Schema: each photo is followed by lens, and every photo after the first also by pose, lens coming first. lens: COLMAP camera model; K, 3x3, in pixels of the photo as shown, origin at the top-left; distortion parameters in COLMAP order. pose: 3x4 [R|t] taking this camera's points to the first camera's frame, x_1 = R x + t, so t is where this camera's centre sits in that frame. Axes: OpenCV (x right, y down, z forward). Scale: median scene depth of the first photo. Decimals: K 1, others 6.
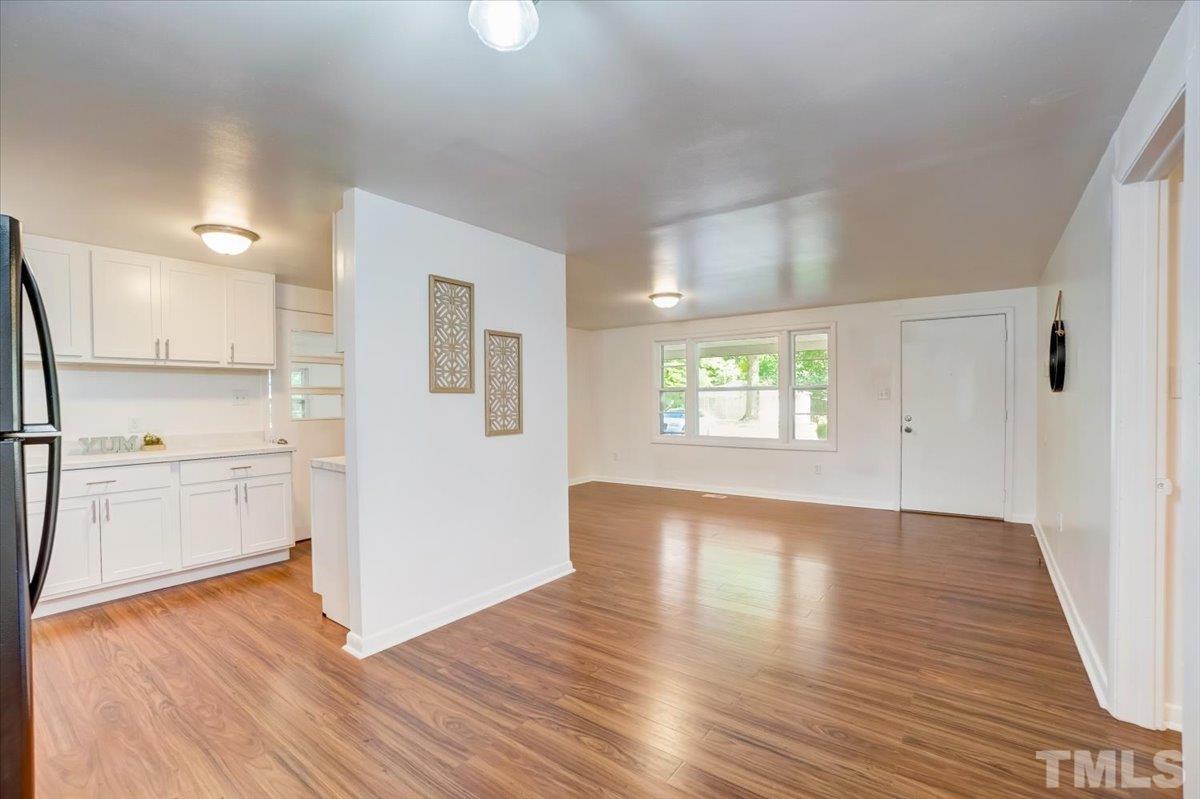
lens RADIAL K [[532.2, 0, 590.9], [0, 532.2, 399.1], [0, 0, 1]] dist [-0.074516, 0.023935]
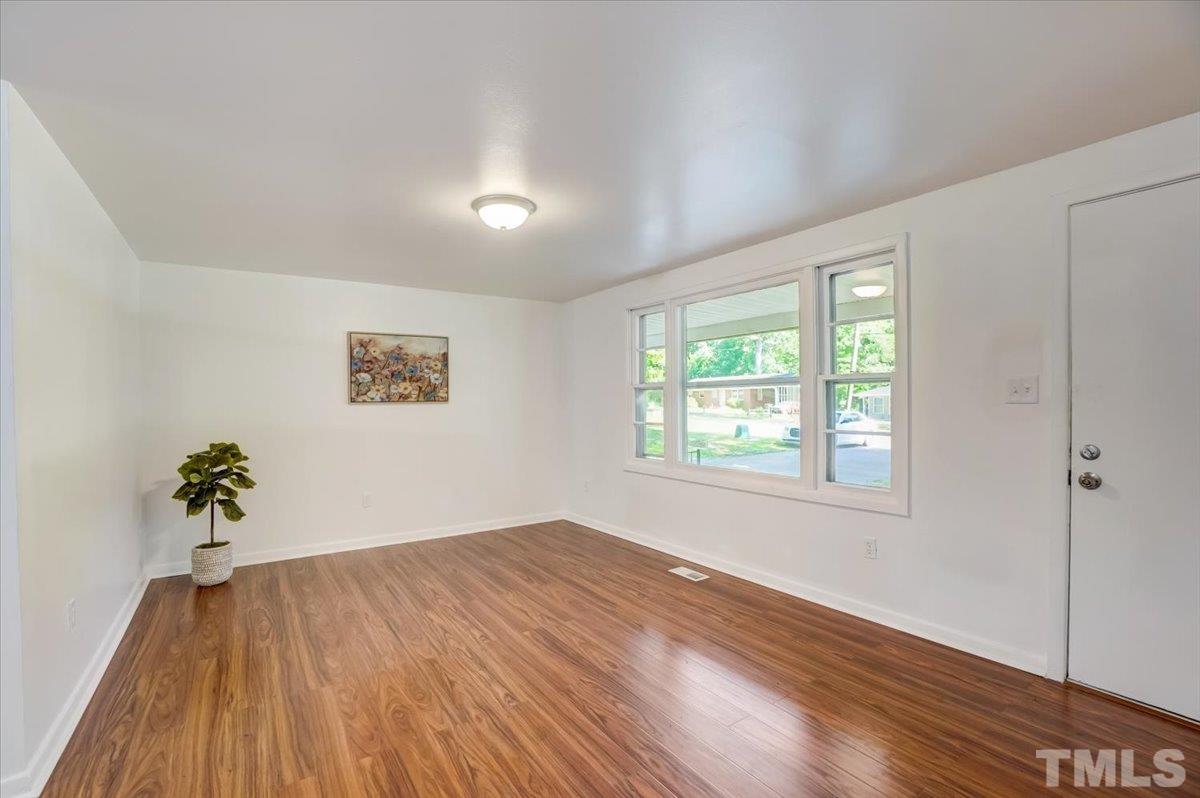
lens RADIAL K [[530.7, 0, 593.4], [0, 530.7, 407.1], [0, 0, 1]] dist [-0.071125, 0.024954]
pose [[0.944694, 0.001603, -0.327949, 0.385230], [0.003080, 0.999901, 0.013760, -0.002300], [0.327938, -0.014009, 0.944595, 0.523729]]
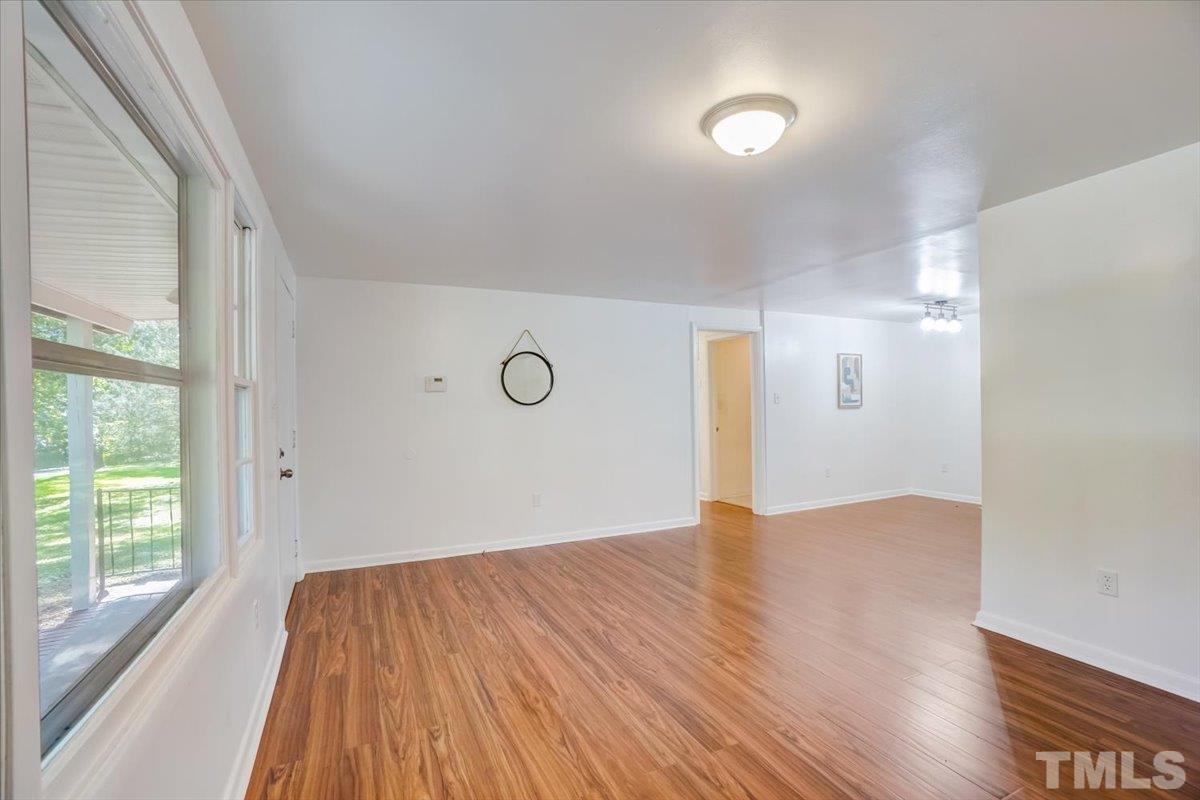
lens RADIAL K [[530.7, 0, 593.4], [0, 530.7, 408.1], [0, 0, 1]] dist [-0.071125, 0.024954]
pose [[-0.876933, 0.020204, 0.480188, 0.071889], [0.025154, 0.999676, 0.003874, -0.002605], [-0.479954, 0.015476, -0.877157, 1.313275]]
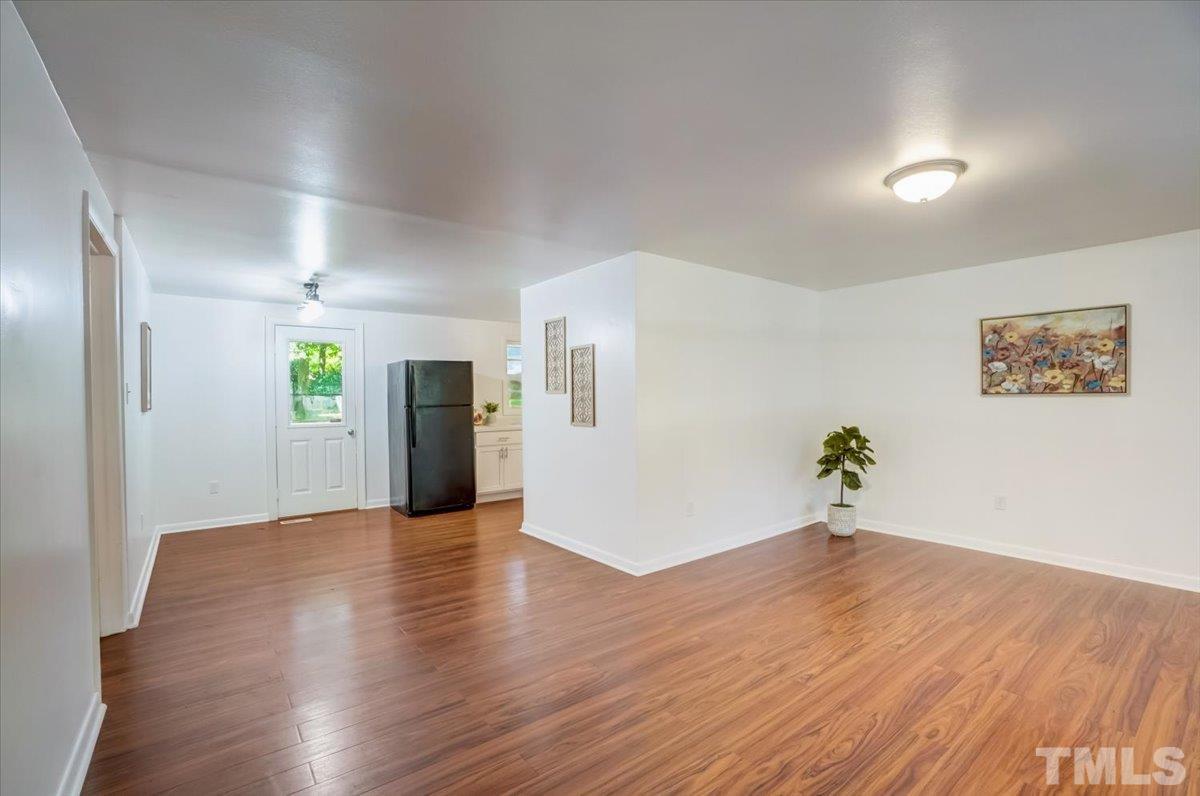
lens RADIAL K [[532.2, 0, 590.9], [0, 532.2, 397.6], [0, 0, 1]] dist [-0.074516, 0.023935]
pose [[-0.279847, 0.009822, -0.959994, 0.636561], [0.007943, 0.999937, 0.007915, -0.004846], [0.960012, -0.005410, -0.279907, 0.819690]]
